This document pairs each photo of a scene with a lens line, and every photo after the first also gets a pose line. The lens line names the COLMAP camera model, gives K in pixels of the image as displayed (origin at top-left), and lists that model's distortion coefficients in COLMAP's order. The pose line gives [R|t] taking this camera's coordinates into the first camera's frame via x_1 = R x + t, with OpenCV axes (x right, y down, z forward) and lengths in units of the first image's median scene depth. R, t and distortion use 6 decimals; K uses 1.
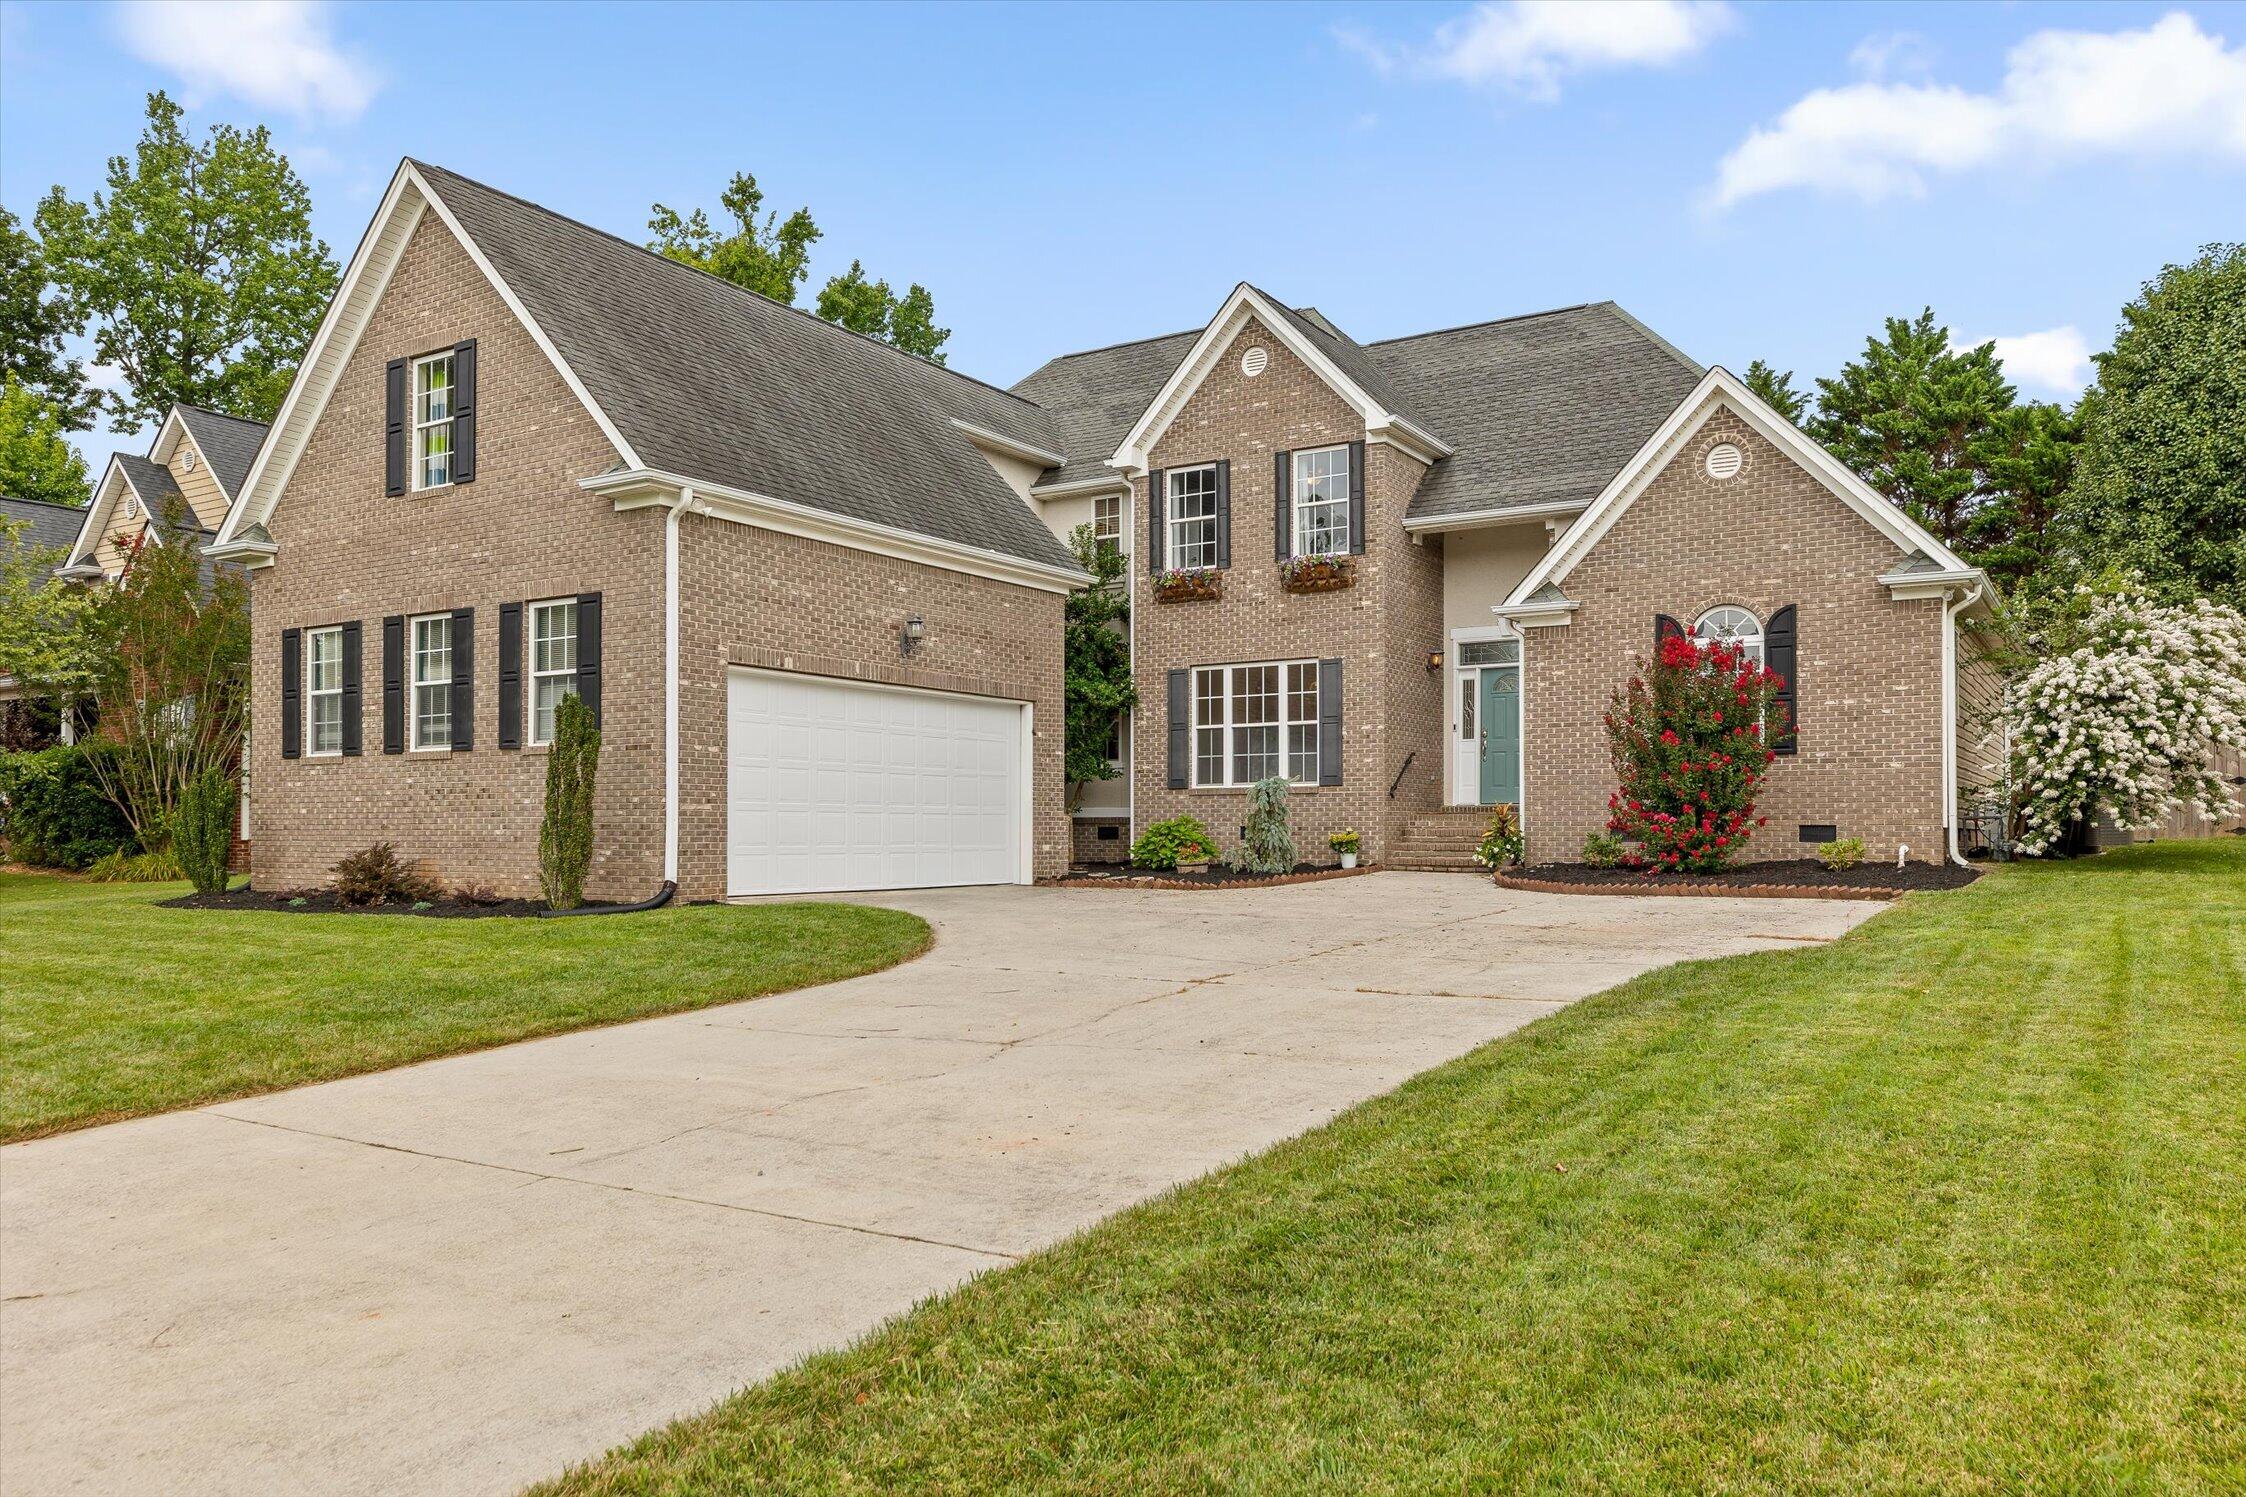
lens RADIAL K [[1583.6, 0, 1138.3], [0, 1583.6, 797.1], [0, 0, 1]] dist [0.006767, 0.003544]
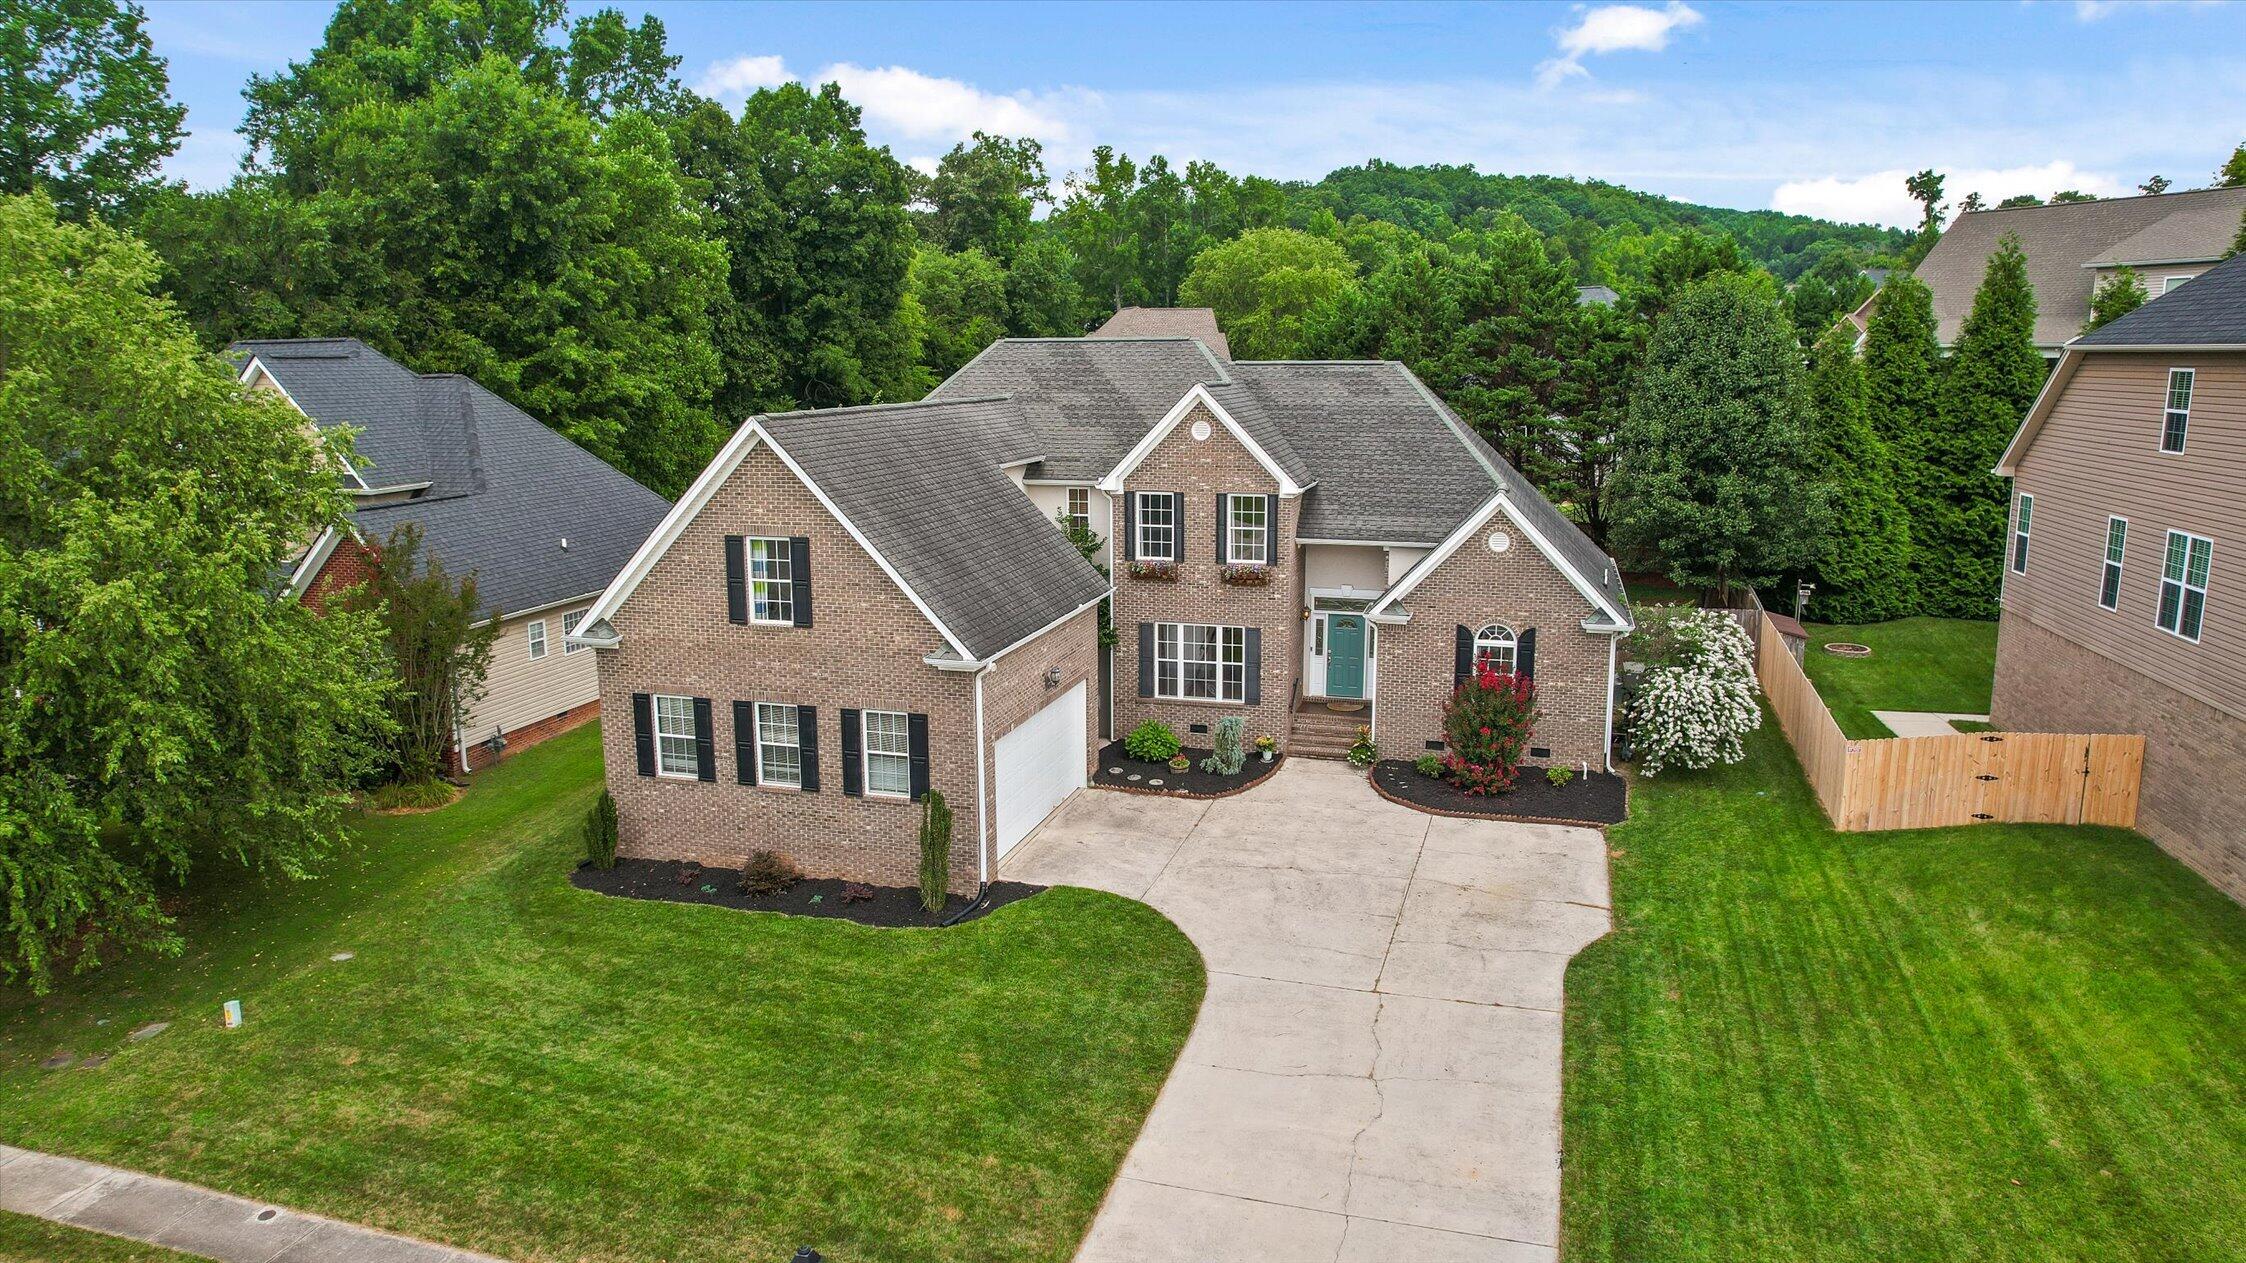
lens RADIAL K [[1481.0, 0, 1092.1], [0, 1481.0, 586.0], [0, 0, 1]] dist [-0.051655, 0.009154]
pose [[0.963890, -0.053695, 0.260831, -0.422873], [0.002891, 0.981513, 0.191373, -0.414642], [-0.266285, -0.183709, 0.946226, -0.365256]]
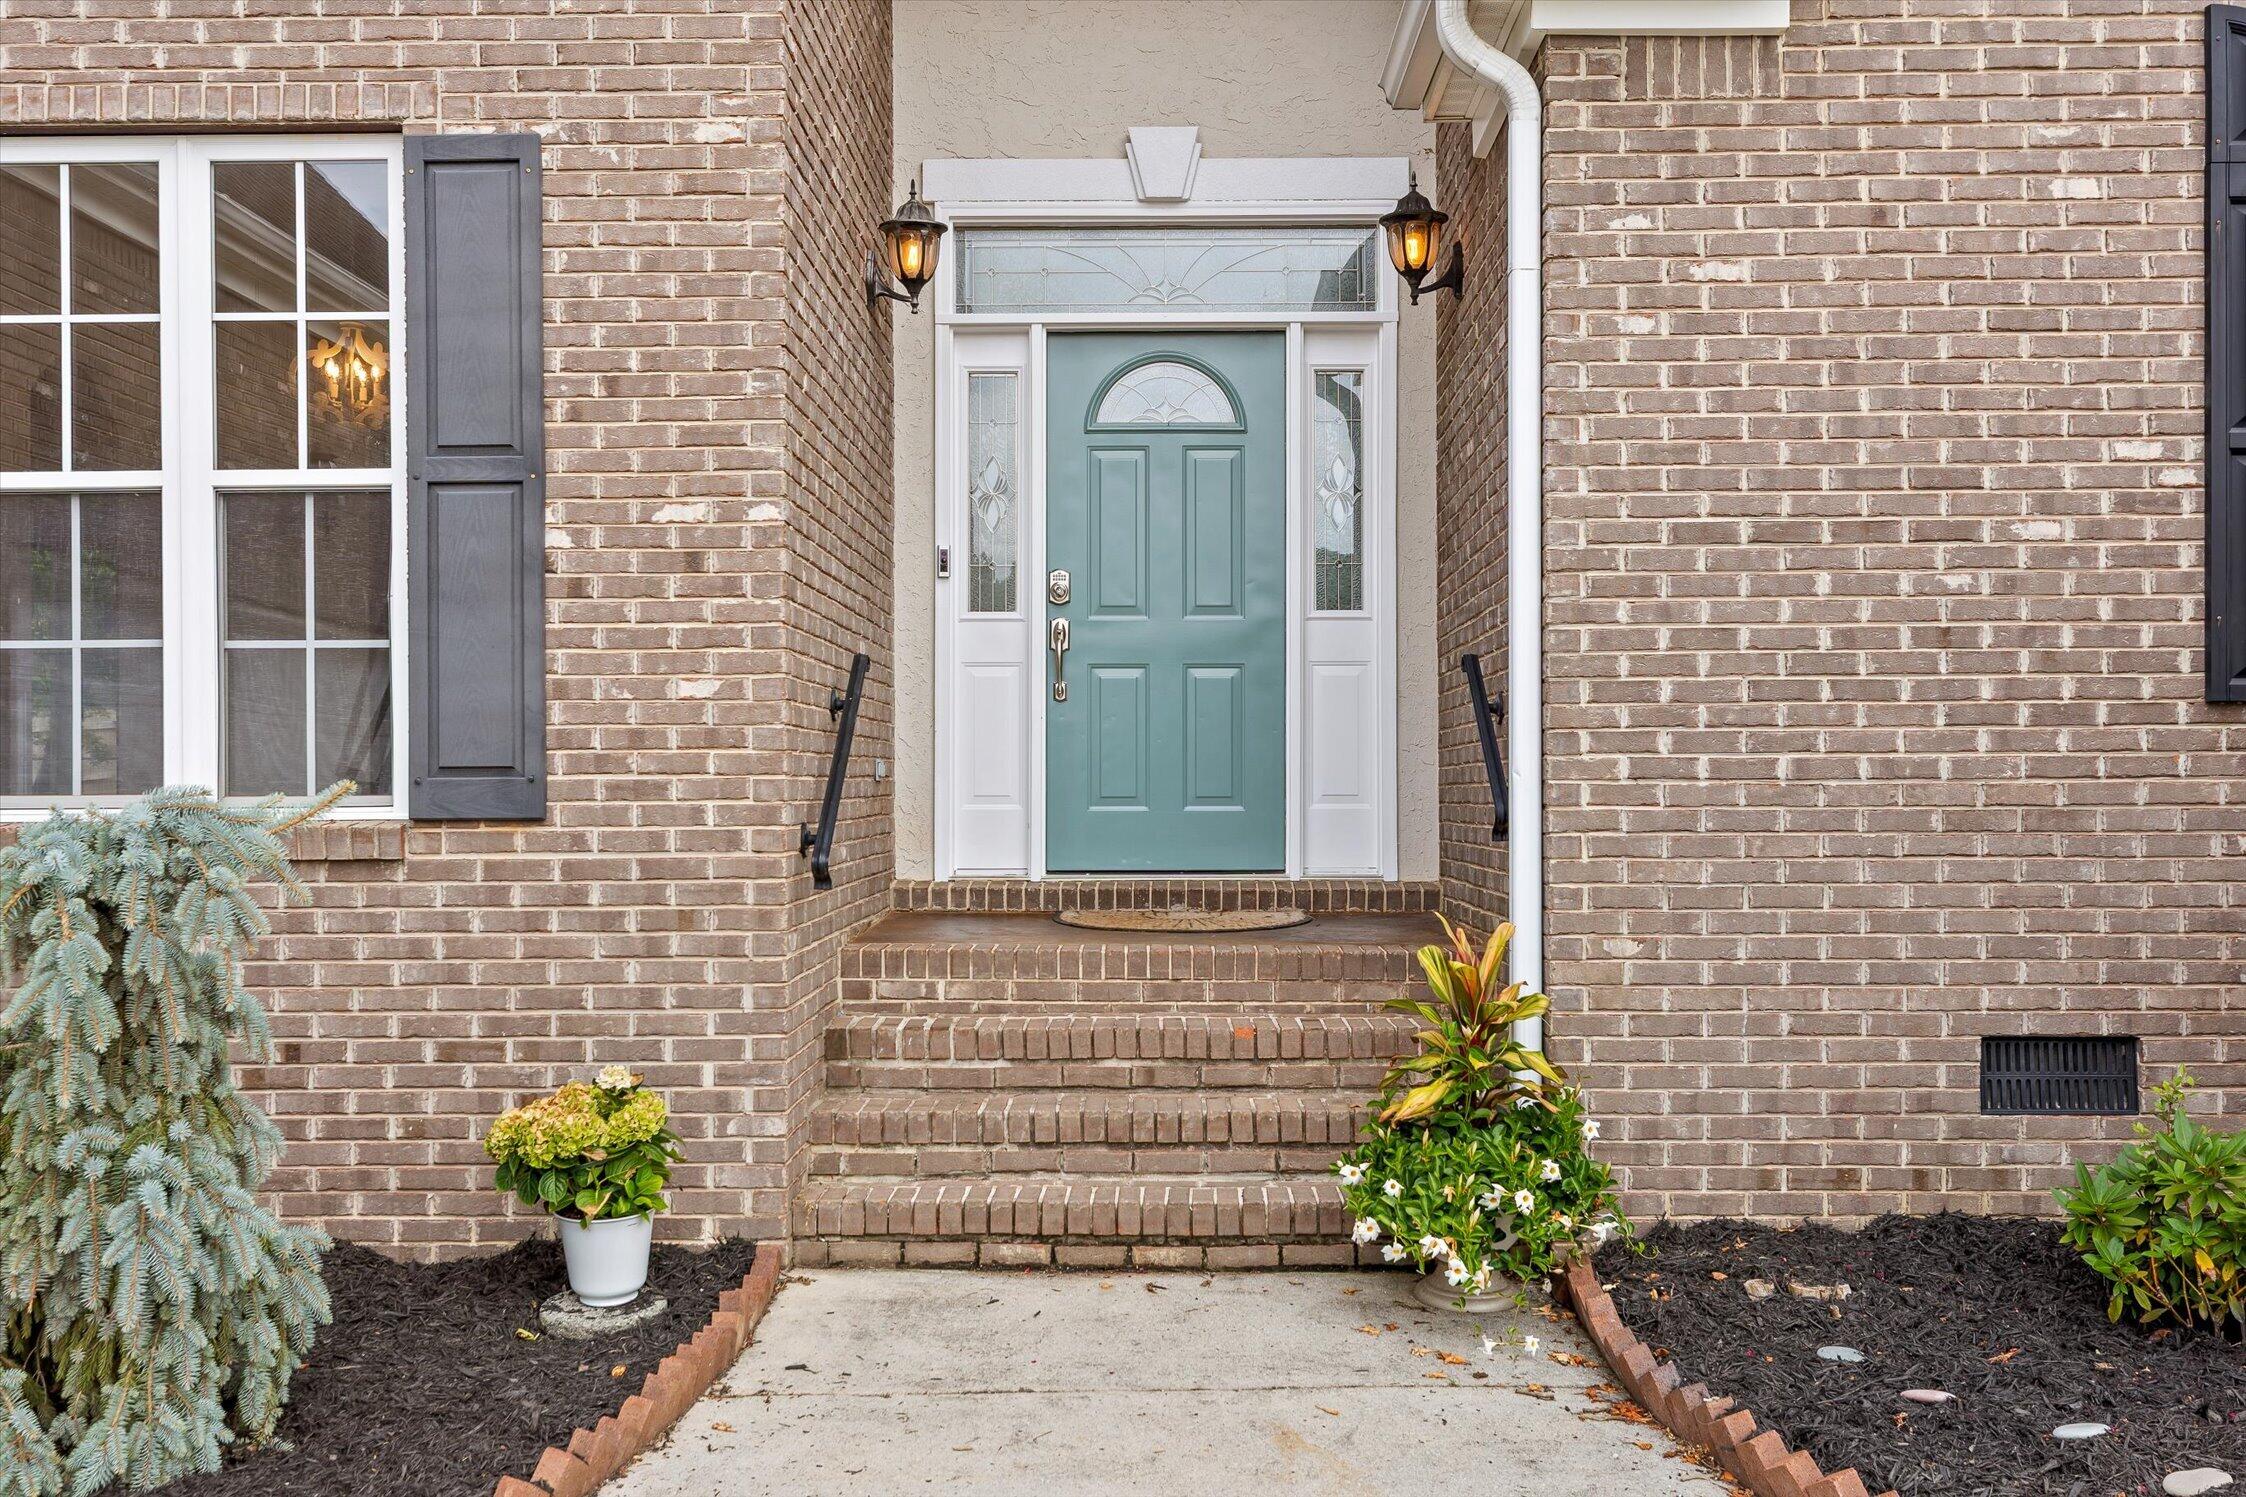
lens RADIAL K [[2080.8, 0, 1126.1], [0, 2080.8, 771.4], [0, 0, 1]] dist [0.009480, 0.000000]
pose [[0.851213, 0.000799, 0.524820, 0.058054], [-0.006571, 0.999937, 0.009135, -0.015763], [-0.524780, -0.011224, 0.851164, 0.749240]]
